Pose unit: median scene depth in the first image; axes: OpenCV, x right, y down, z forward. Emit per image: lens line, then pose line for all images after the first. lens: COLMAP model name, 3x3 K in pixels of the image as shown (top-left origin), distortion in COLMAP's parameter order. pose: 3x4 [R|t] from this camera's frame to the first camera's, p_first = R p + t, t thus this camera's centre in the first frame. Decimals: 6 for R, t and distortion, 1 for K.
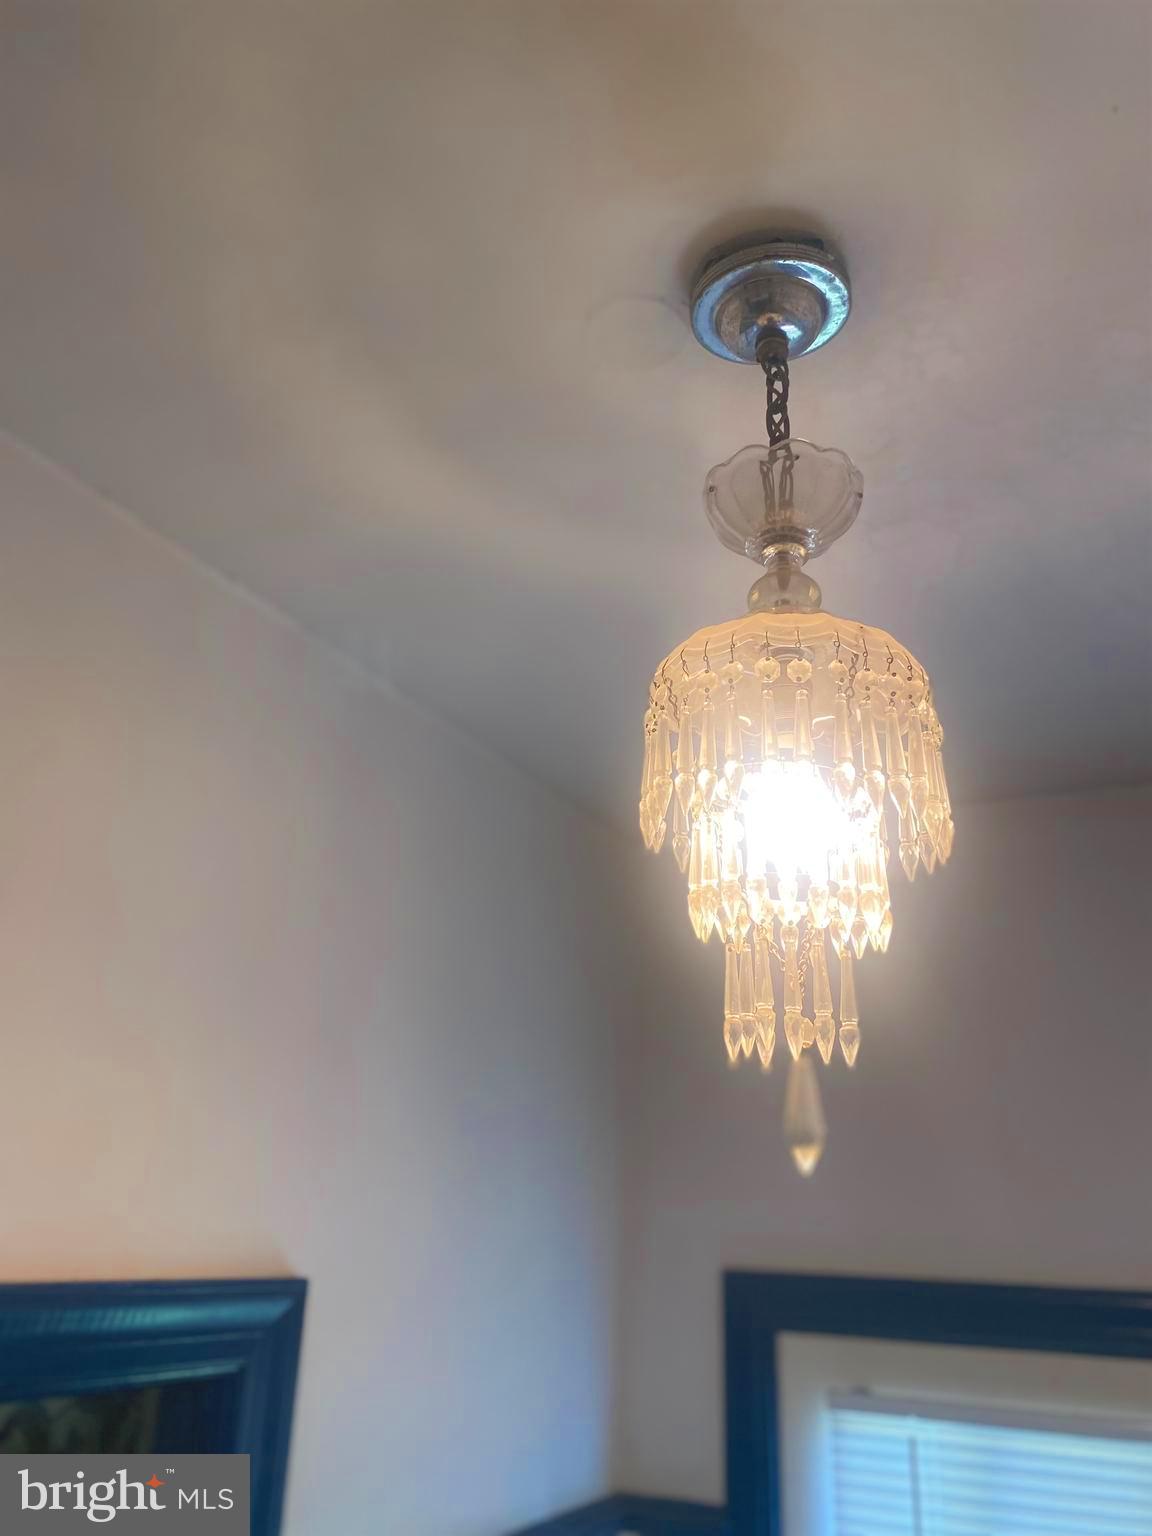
lens RADIAL K [[1144.0, 0, 576.0], [0, 1144.0, 768.0], [0, 0, 1]] dist [0.009383, 0.000974]
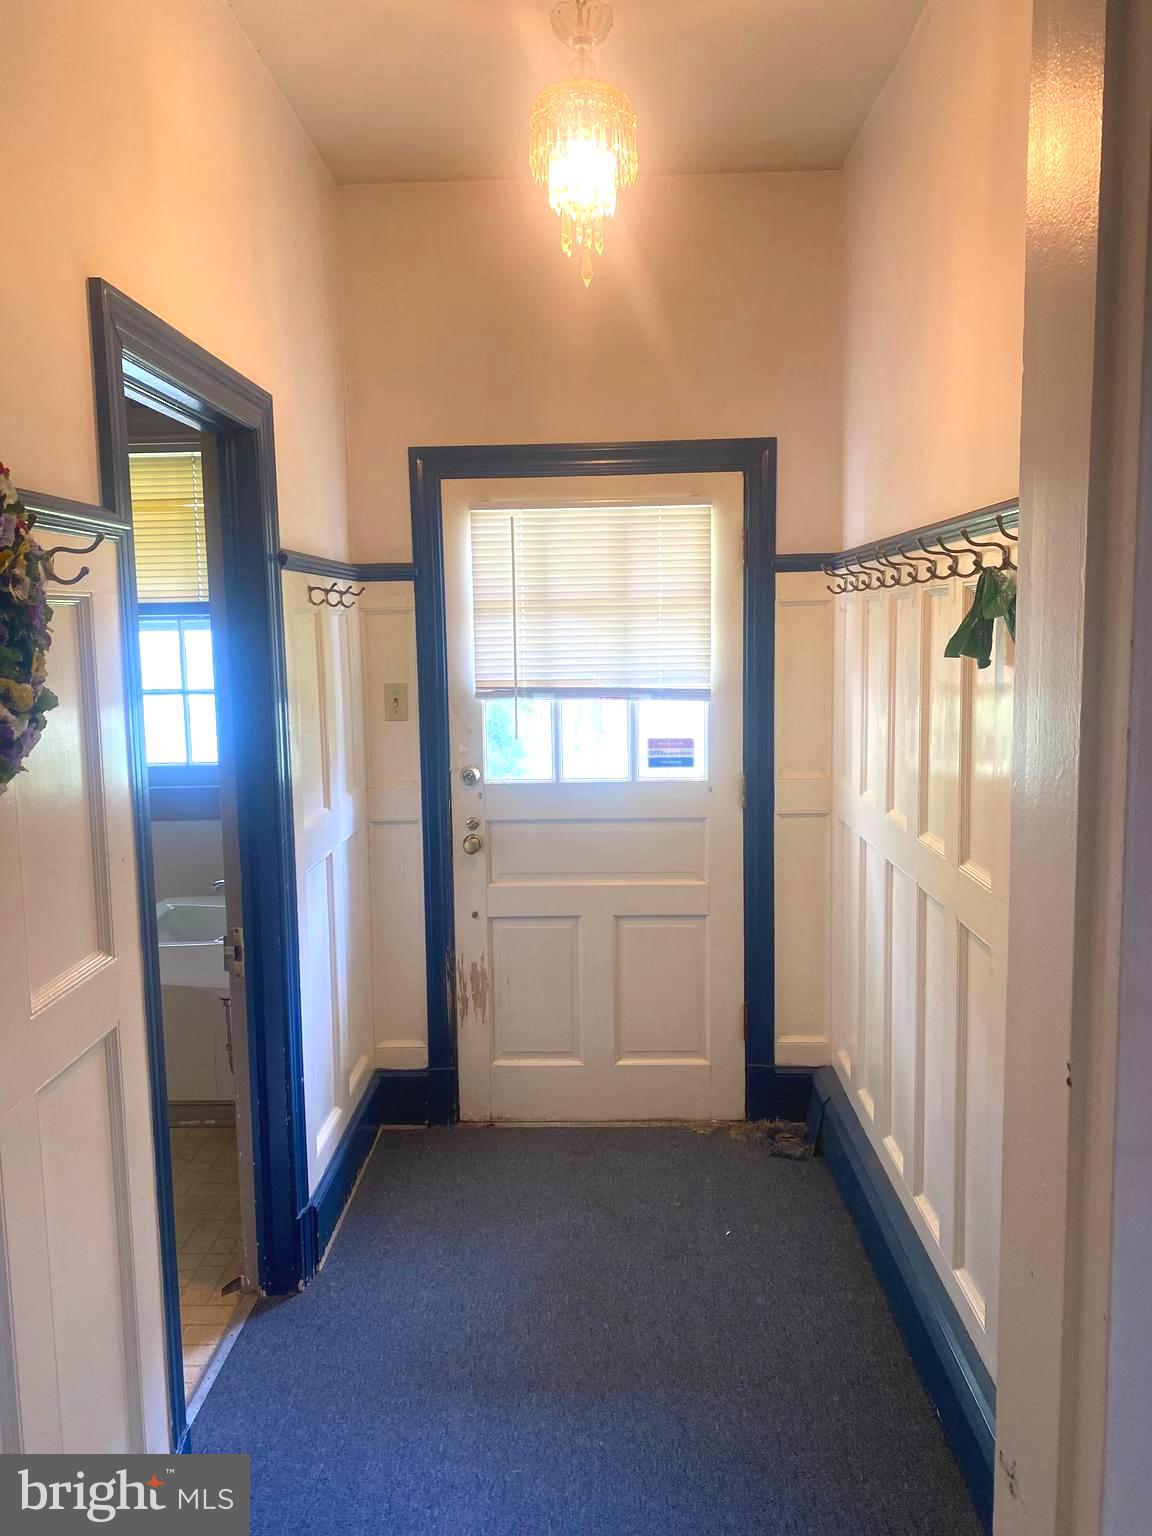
lens RADIAL K [[1144.0, 0, 576.0], [0, 1144.0, 768.0], [0, 0, 1]] dist [0.009383, 0.000974]
pose [[0.886836, -0.156700, 0.434704, -0.547494], [-0.082209, 0.872233, 0.482133, -0.007106], [-0.454713, -0.463309, 0.760645, -0.779234]]
